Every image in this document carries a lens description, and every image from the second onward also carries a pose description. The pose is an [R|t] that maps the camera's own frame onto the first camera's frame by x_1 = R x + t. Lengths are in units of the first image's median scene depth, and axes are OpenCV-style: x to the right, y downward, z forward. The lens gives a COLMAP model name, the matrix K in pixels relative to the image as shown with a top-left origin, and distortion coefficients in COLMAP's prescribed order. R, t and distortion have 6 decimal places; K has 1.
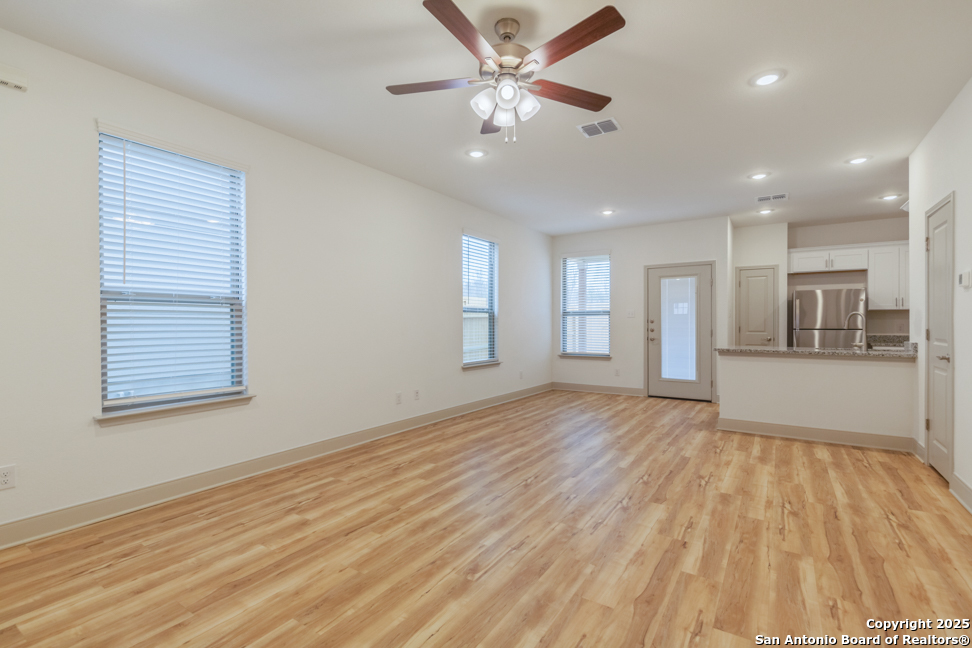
lens RADIAL K [[445.7, 0, 480.3], [0, 445.7, 325.8], [0, 0, 1]] dist [0.010864, -0.004438]
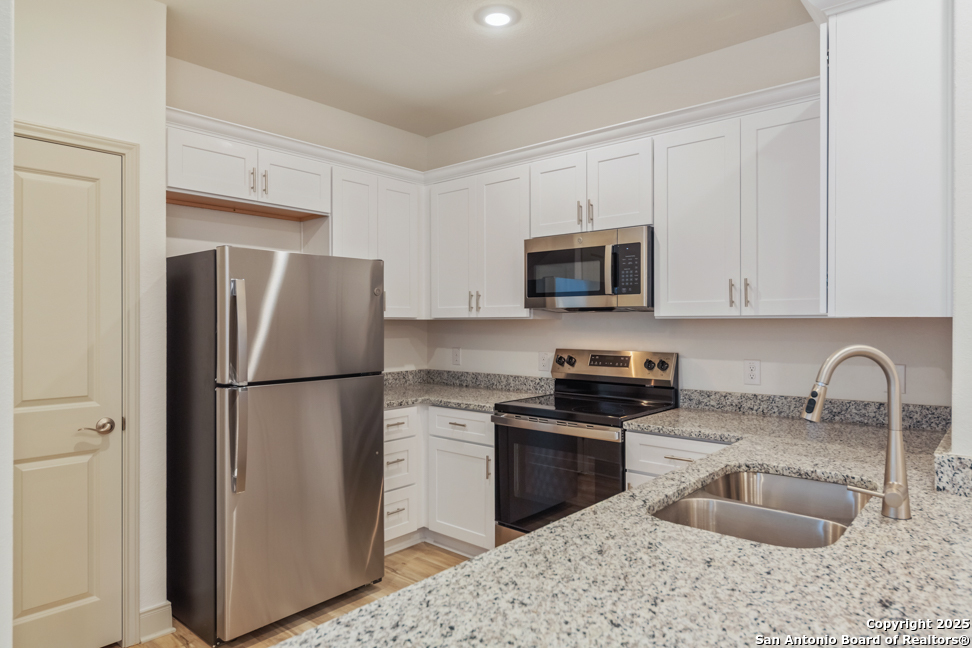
lens RADIAL K [[599.7, 0, 482.9], [0, 599.7, 320.7], [0, 0, 1]] dist [0.003322, -0.003210]
pose [[0.129918, 0.003837, 0.991517, 0.754860], [0.005276, 0.999976, -0.004561, -0.062665], [-0.991511, 0.005823, 0.129895, 1.682450]]
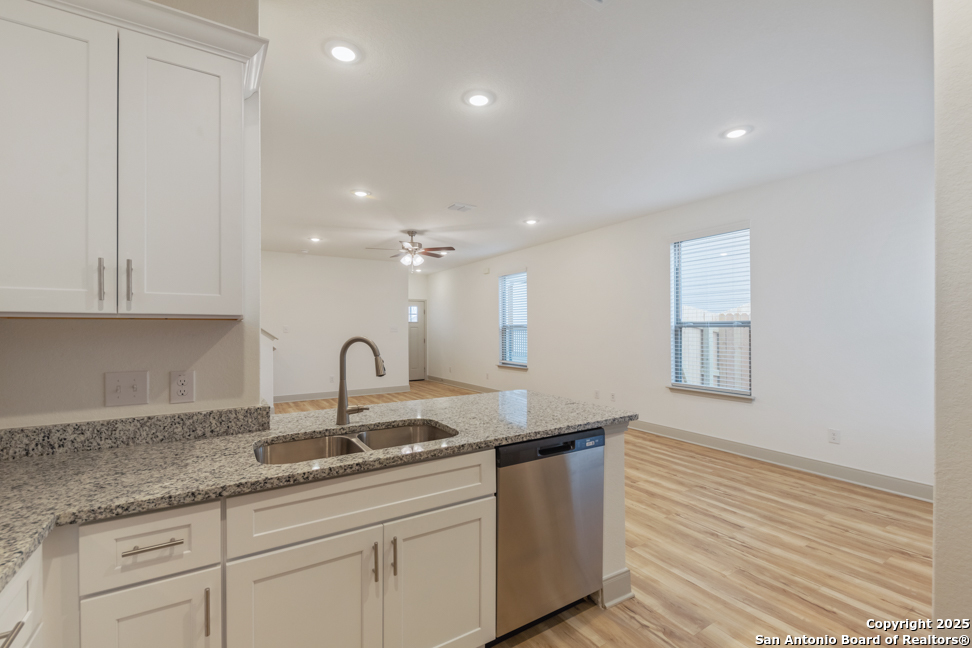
lens RADIAL K [[416.0, 0, 483.8], [0, 416.0, 329.5], [0, 0, 1]] dist [0.009782, -0.004511]
pose [[-0.408877, 0.004664, -0.912578, 1.694106], [-0.000006, 0.999987, 0.005114, -0.057607], [0.912590, 0.002097, -0.408871, 1.867745]]
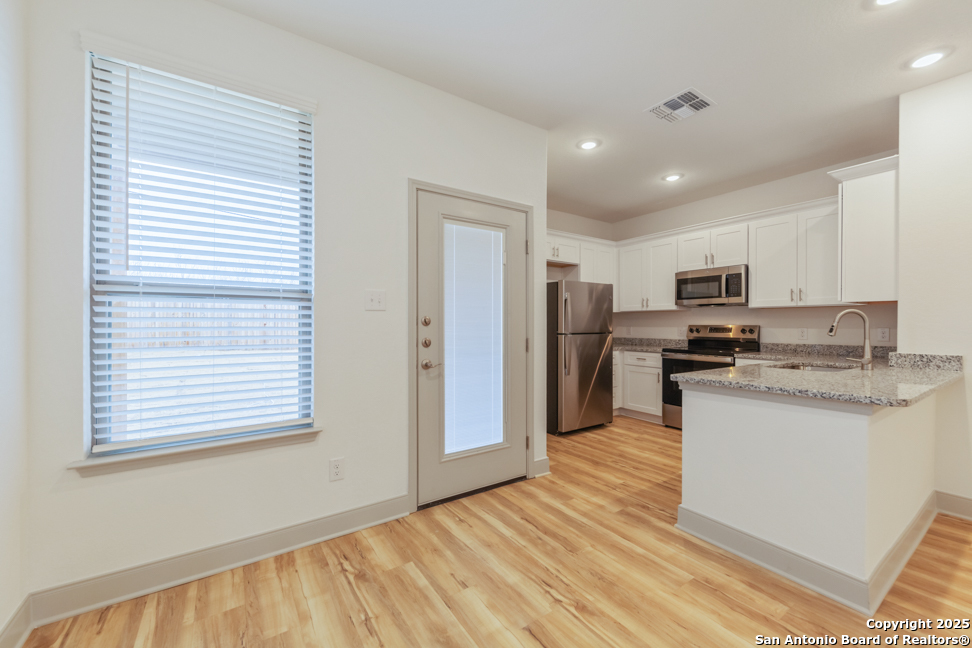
lens RADIAL K [[383.0, 0, 478.6], [0, 383.0, 325.7], [0, 0, 1]] dist [-0.000373, -0.001574]
pose [[0.387326, -0.002574, 0.921939, 0.187343], [0.002996, 0.999994, 0.001533, -0.014705], [-0.921938, 0.002168, 0.387331, 1.876124]]
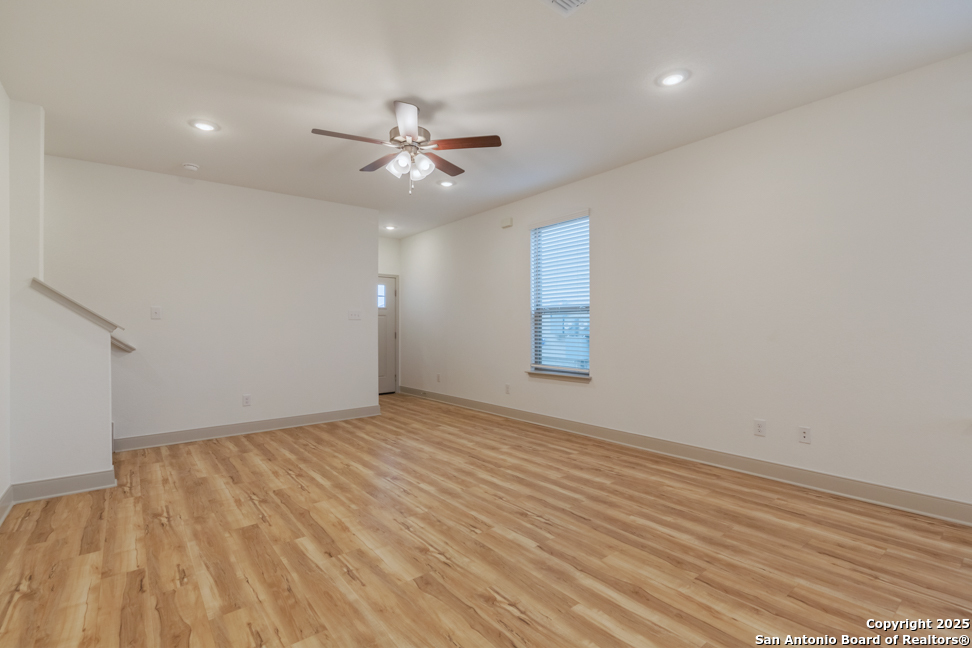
lens RADIAL K [[445.7, 0, 488.1], [0, 445.7, 323.5], [0, 0, 1]] dist [0.010864, -0.004438]
pose [[-0.296392, -0.001411, -0.955065, 0.984044], [0.001037, 0.999998, -0.001799, -0.007332], [0.955066, -0.001524, -0.296390, 1.241980]]
